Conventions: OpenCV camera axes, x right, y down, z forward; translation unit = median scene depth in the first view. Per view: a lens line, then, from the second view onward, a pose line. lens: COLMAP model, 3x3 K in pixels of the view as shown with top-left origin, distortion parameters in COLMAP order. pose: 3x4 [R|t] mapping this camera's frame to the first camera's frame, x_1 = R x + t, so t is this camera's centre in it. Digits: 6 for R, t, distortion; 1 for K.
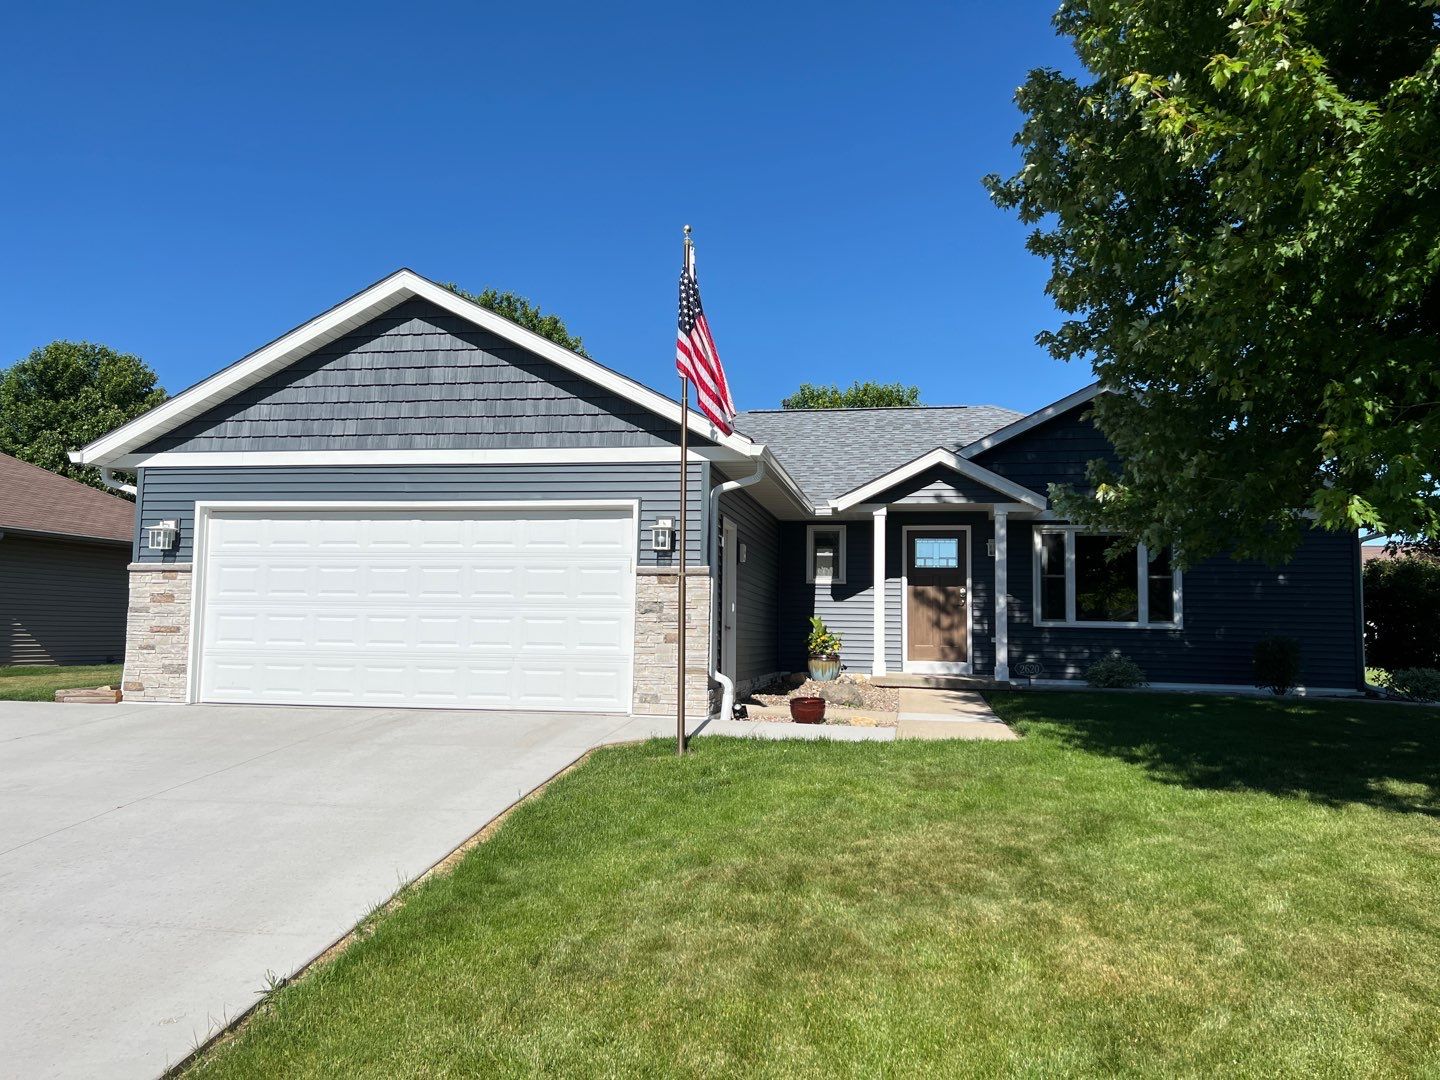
lens RADIAL K [[1081.8, 0, 719.6], [0, 1081.8, 548.1], [0, 0, 1]] dist [0.116650, -0.219707]
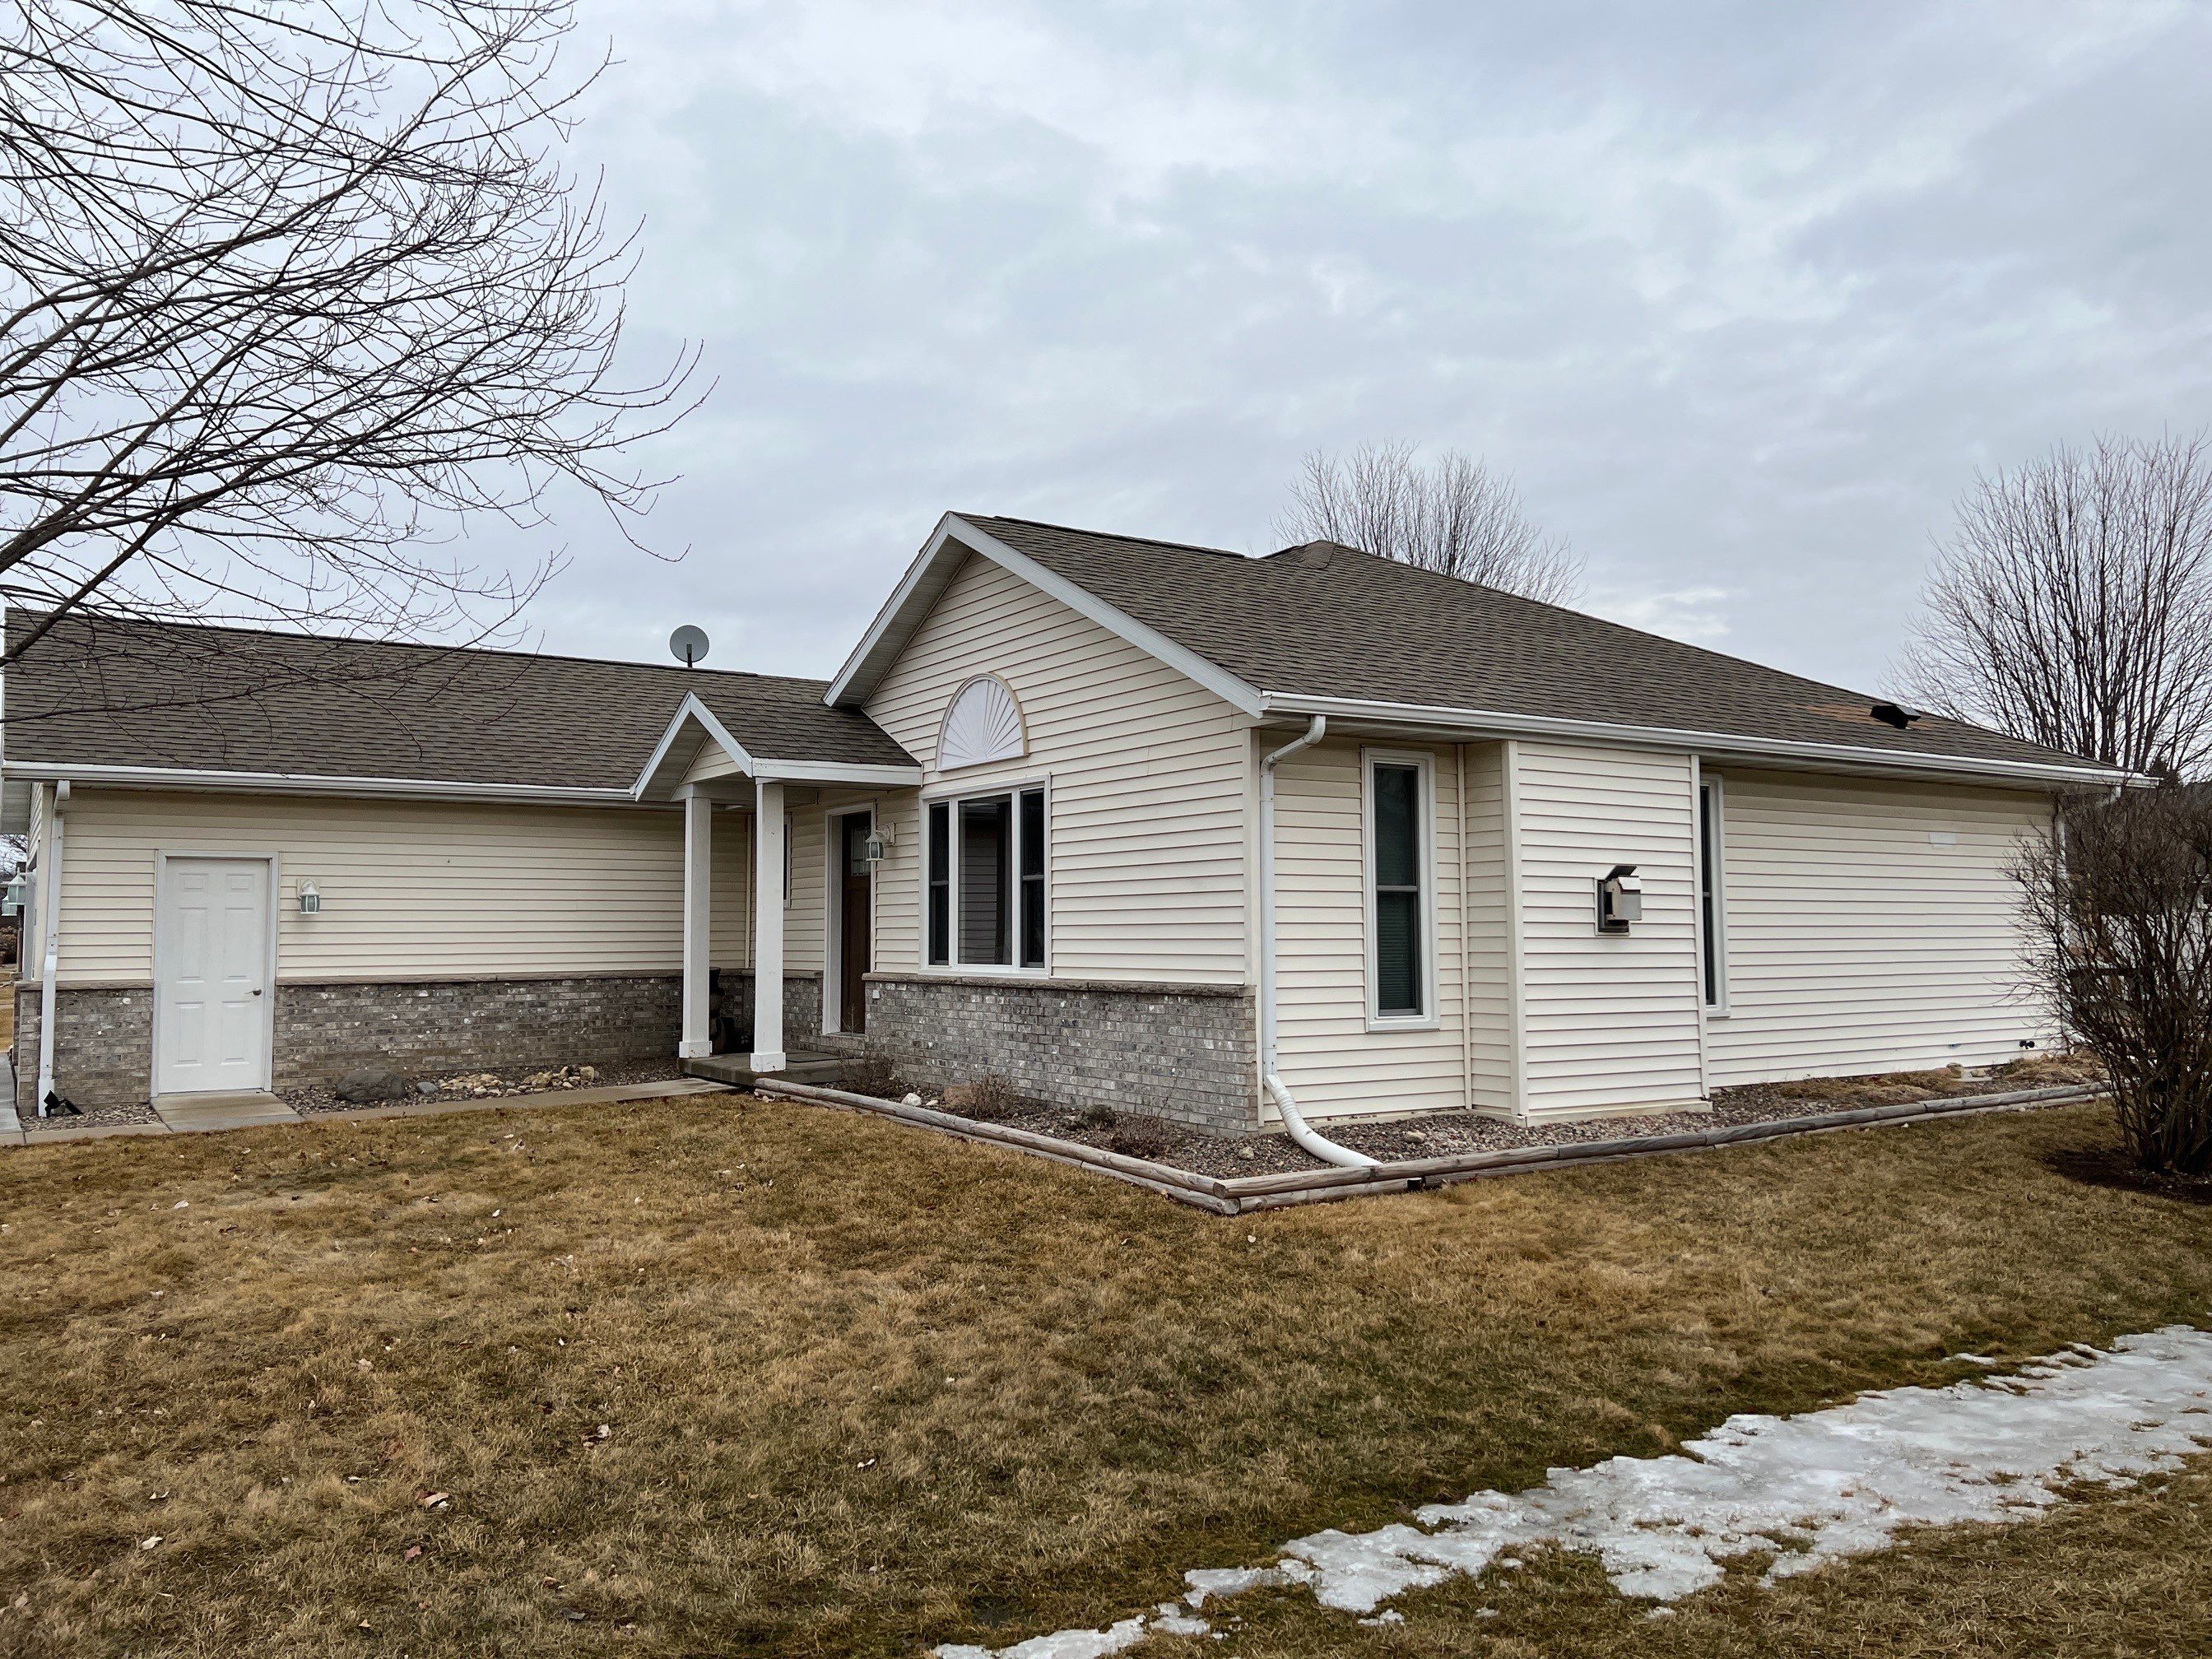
lens RADIAL K [[1675.5, 0, 1091.9], [0, 1675.5, 814.8], [0, 0, 1]] dist [0.060990, -0.067578]
pose [[0.683210, -0.071949, -0.726668, 1.324894], [0.069516, 0.997023, -0.033358, 0.033476], [0.726905, -0.027724, 0.686178, 0.645510]]
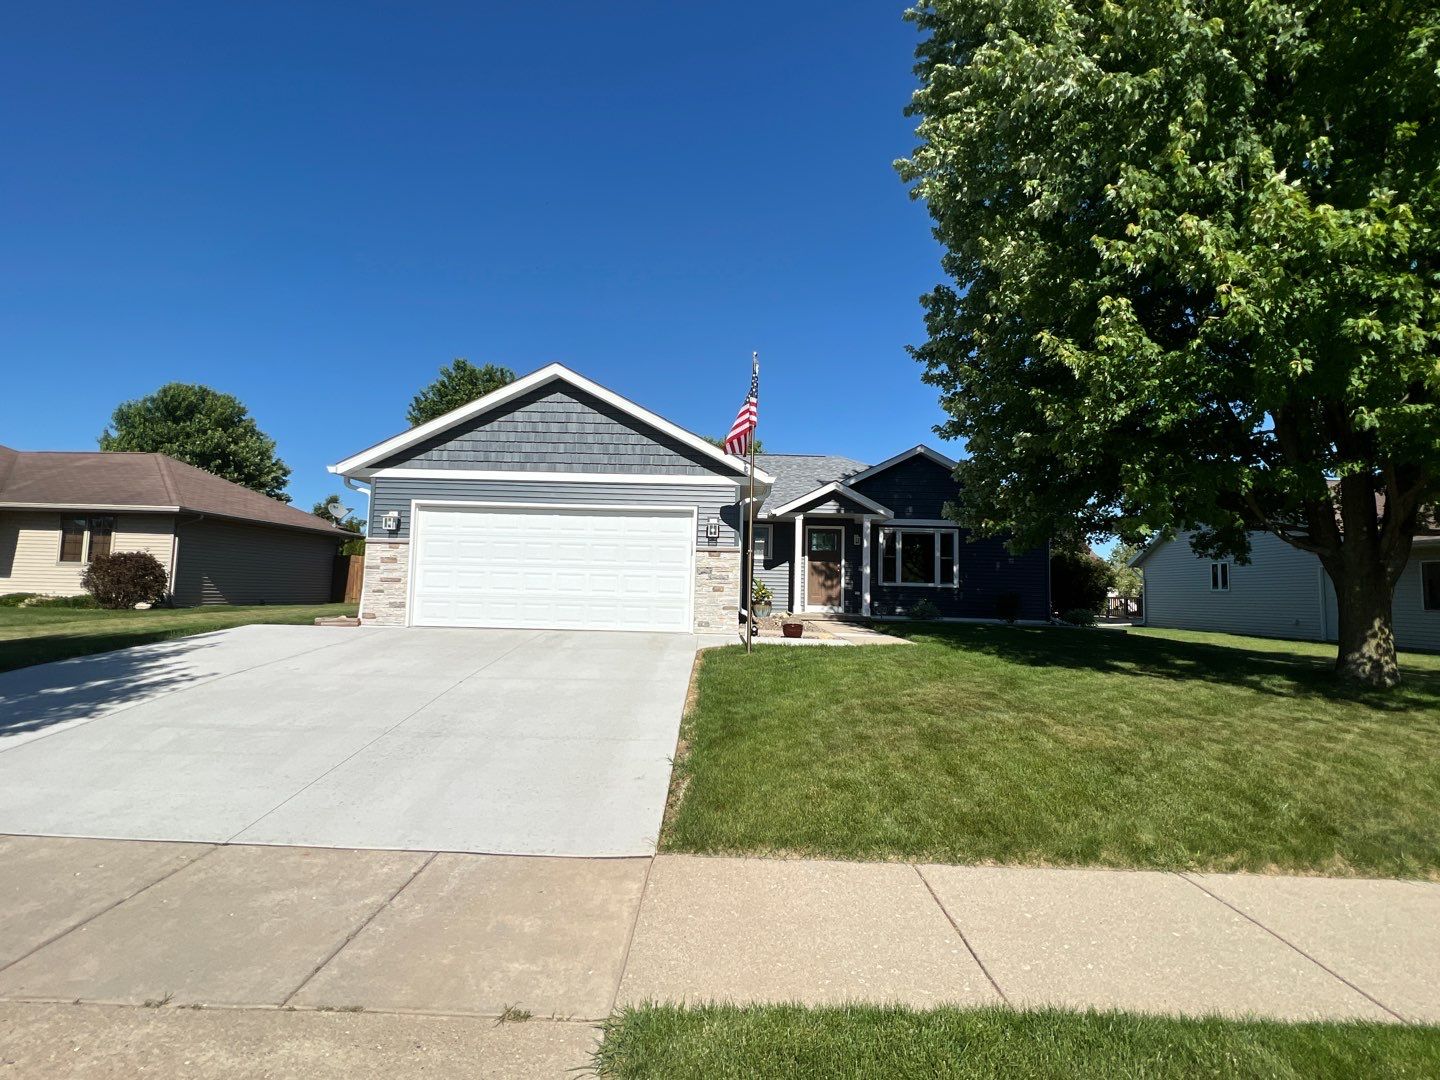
lens RADIAL K [[703.6, 0, 720.0], [0, 703.6, 540.0], [0, 0, 1]] dist [0.003196, -0.012276]
pose [[0.984346, 0.021308, 0.174952, -0.215325], [-0.021749, 0.999763, 0.000607, 0.005399], [-0.174898, -0.004402, 0.984577, -0.081906]]
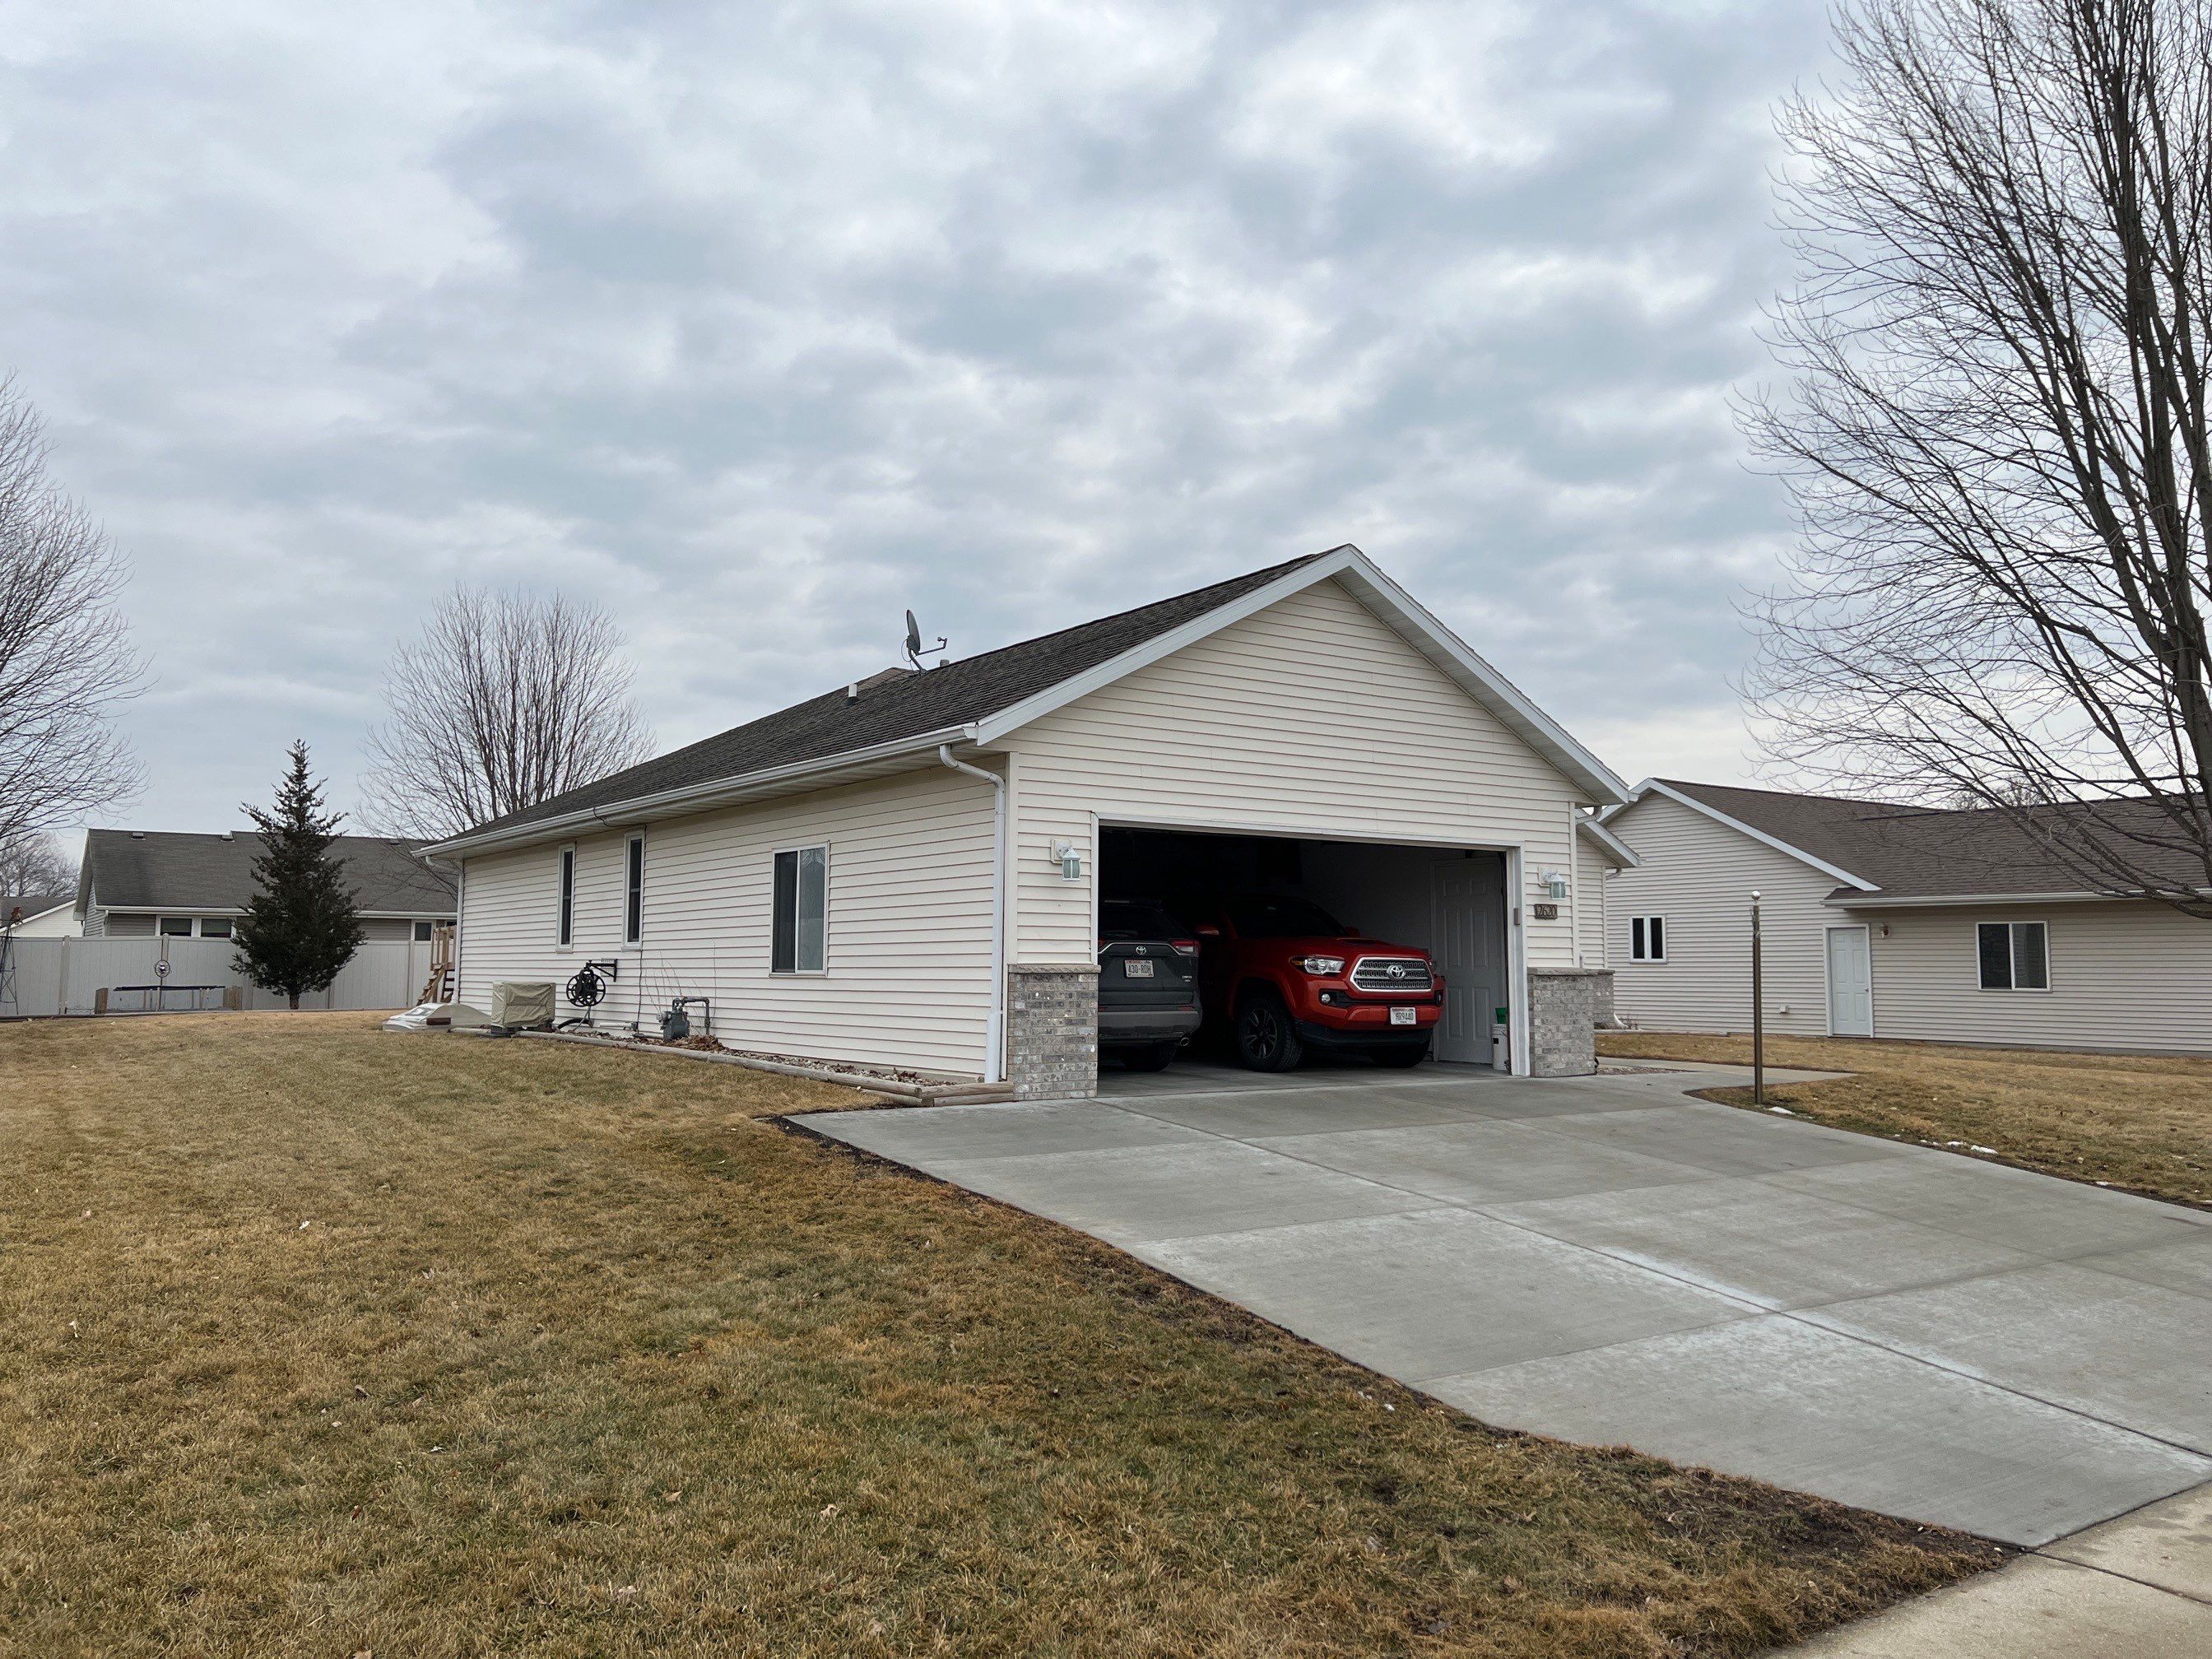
lens RADIAL K [[1696.8, 0, 1108.6], [0, 1696.8, 775.9], [0, 0, 1]] dist [0.032723, -0.072336]
pose [[0.706252, 0.068960, 0.704594, -1.245916], [-0.044739, 0.997603, -0.052793, -0.006558], [-0.706546, 0.005762, 0.707644, 0.214728]]
